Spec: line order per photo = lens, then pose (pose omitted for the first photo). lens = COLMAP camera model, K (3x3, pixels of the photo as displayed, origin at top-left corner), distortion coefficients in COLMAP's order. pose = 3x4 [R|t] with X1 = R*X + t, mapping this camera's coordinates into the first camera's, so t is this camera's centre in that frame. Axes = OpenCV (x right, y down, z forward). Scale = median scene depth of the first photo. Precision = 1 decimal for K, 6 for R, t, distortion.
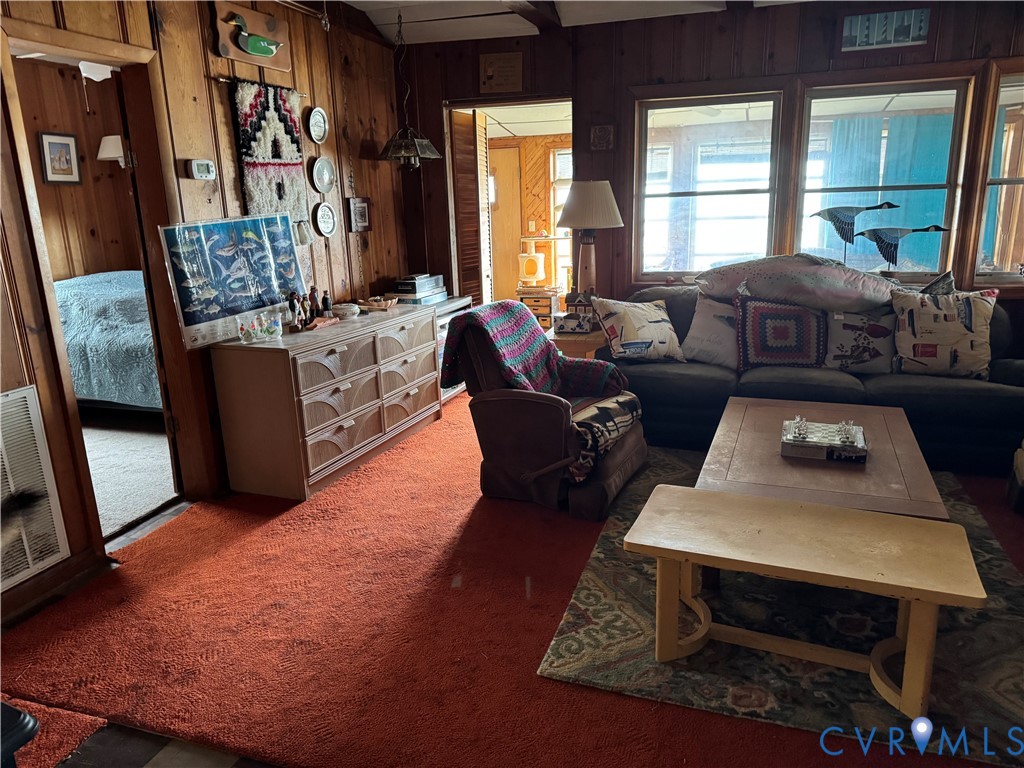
lens RADIAL K [[723.4, 0, 510.4], [0, 723.4, 385.0], [0, 0, 1]] dist [0.045825, -0.043343]
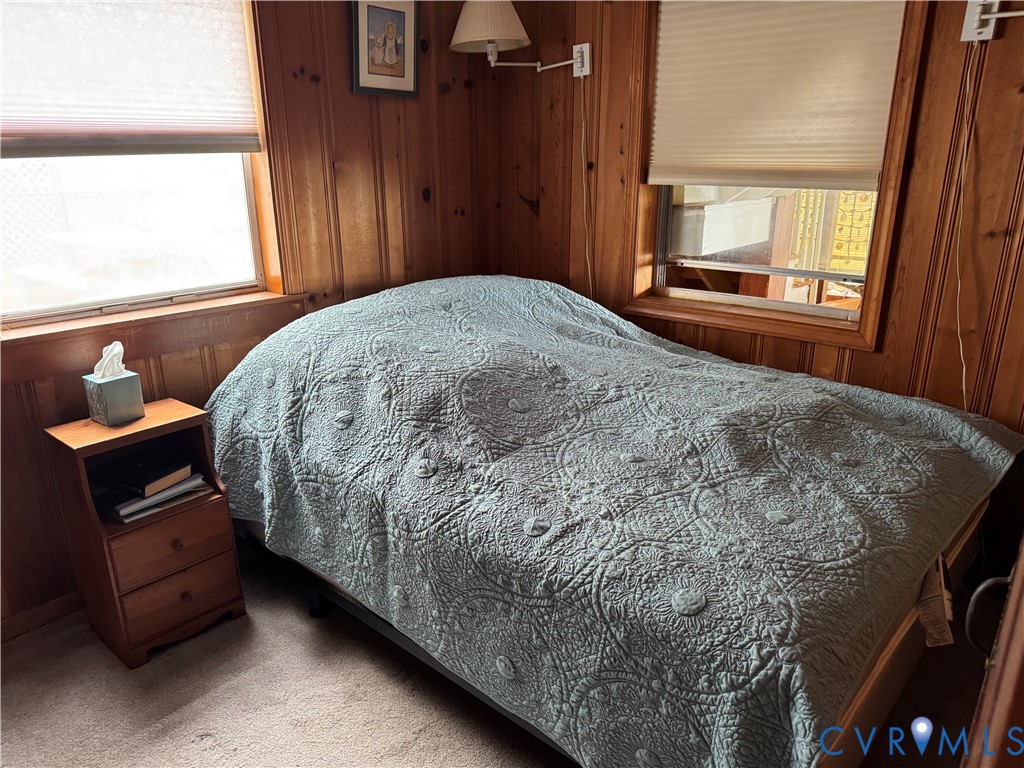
lens RADIAL K [[723.4, 0, 510.4], [0, 723.4, 385.0], [0, 0, 1]] dist [0.045825, -0.043343]
pose [[0.925448, 0.145991, -0.349616, -0.494585], [-0.120770, 0.988313, 0.093013, -0.203535], [0.359110, -0.043856, 0.932264, 0.838109]]
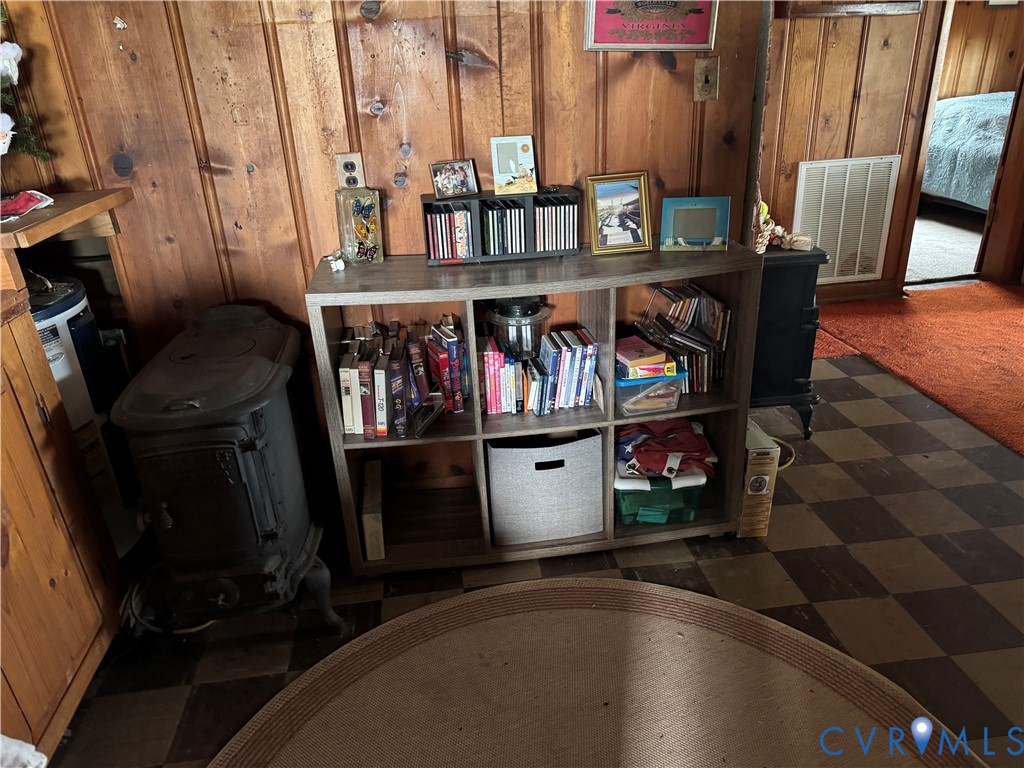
lens RADIAL K [[723.4, 0, 510.4], [0, 723.4, 385.0], [0, 0, 1]] dist [0.045825, -0.043343]
pose [[0.448182, 0.369468, -0.814019, 0.278158], [-0.197220, 0.929023, 0.313081, 0.092866], [0.871916, 0.020224, 0.489238, -0.301319]]
